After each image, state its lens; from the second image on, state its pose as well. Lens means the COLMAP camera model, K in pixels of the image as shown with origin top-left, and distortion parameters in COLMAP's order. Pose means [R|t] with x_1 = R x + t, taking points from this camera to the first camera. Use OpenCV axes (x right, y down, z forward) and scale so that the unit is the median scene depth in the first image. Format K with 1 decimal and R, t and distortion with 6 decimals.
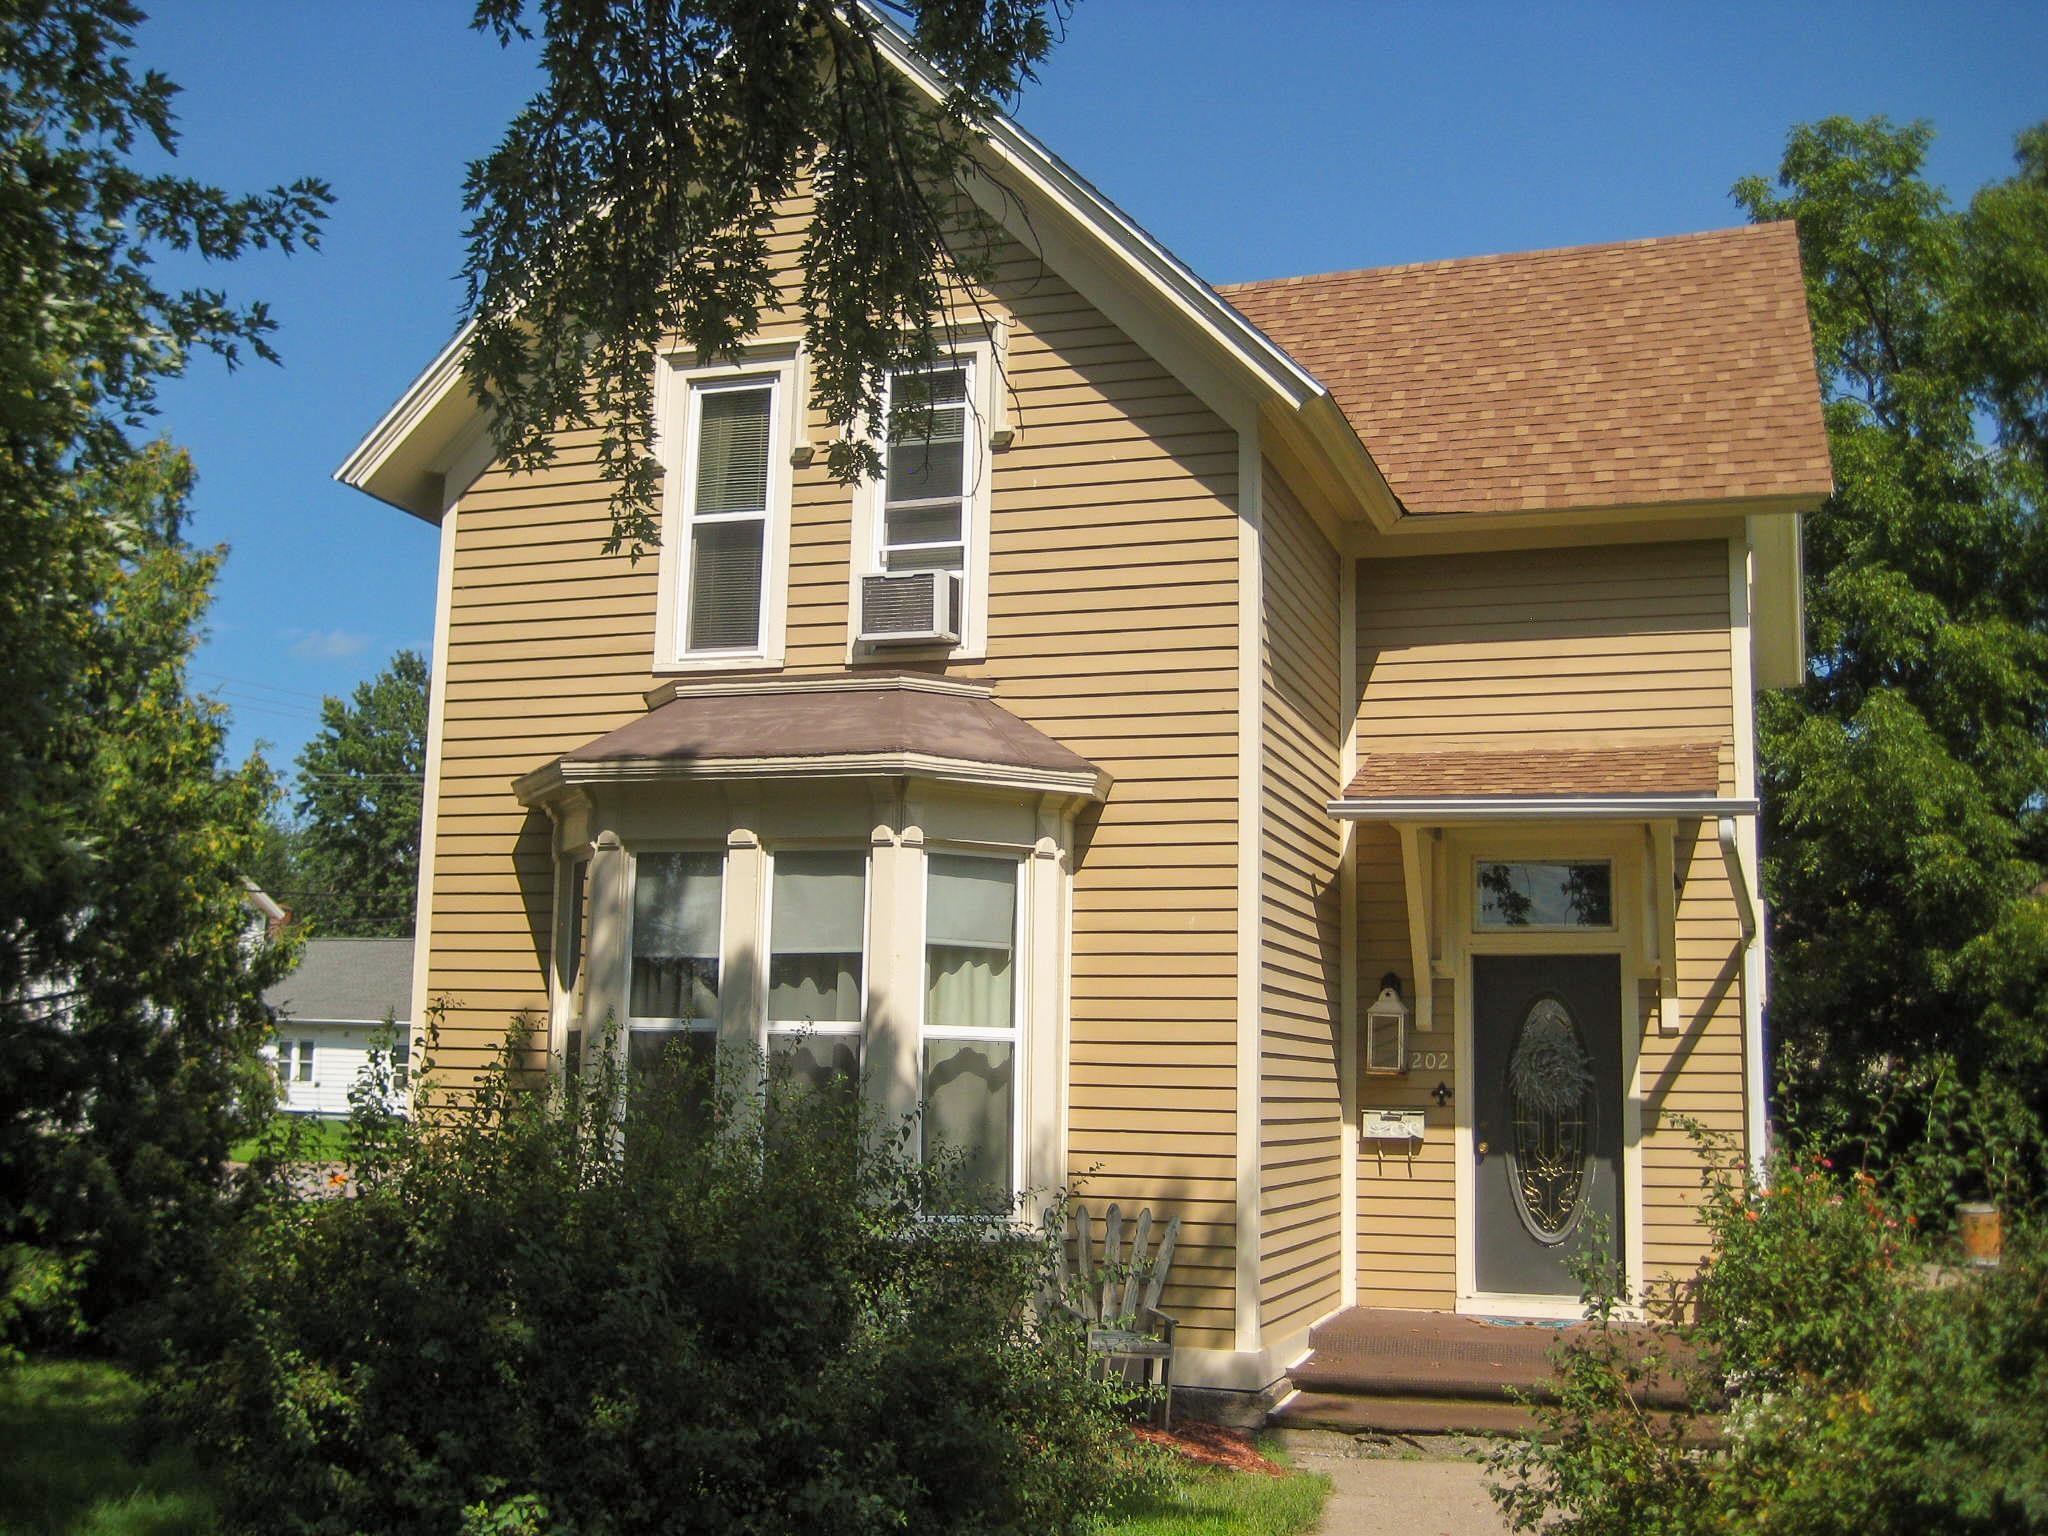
lens RADIAL K [[2121.3, 0, 1032.6], [0, 2121.3, 762.7], [0, 0, 1]] dist [-0.094794, 0.008874]
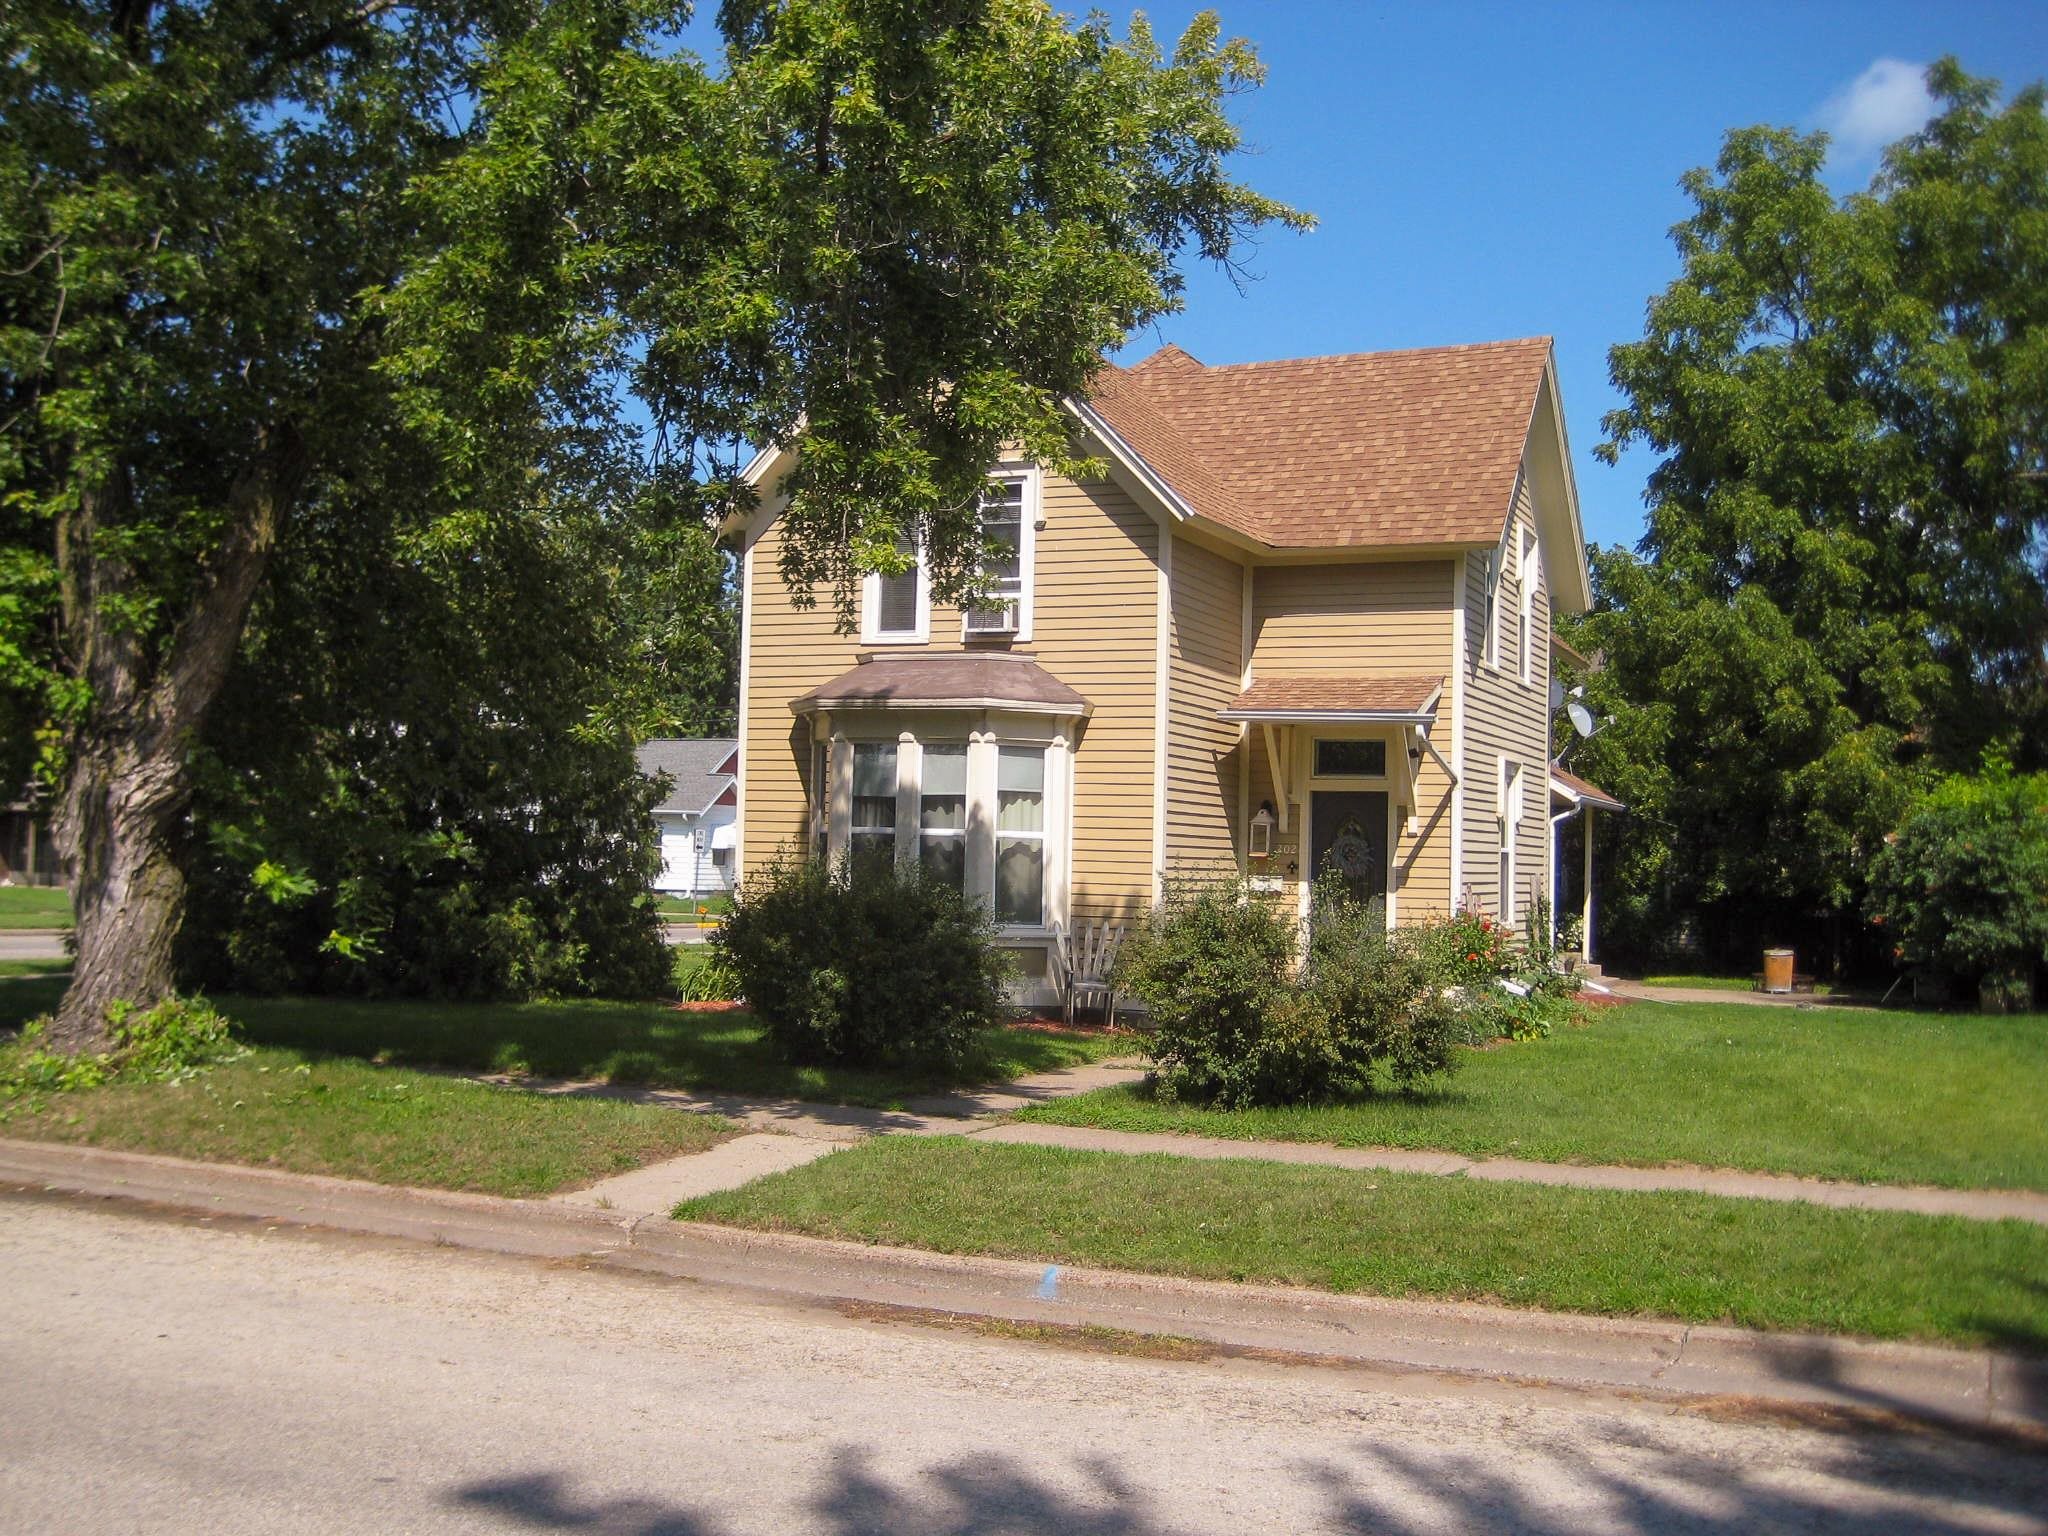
lens RADIAL K [[2121.3, 0, 1032.6], [0, 2121.3, 762.7], [0, 0, 1]] dist [-0.094794, 0.008874]
pose [[0.995229, 0.000224, -0.097564, 0.155176], [0.009659, 0.994859, 0.100813, -0.124081], [0.097085, -0.101274, 0.990110, -0.855690]]
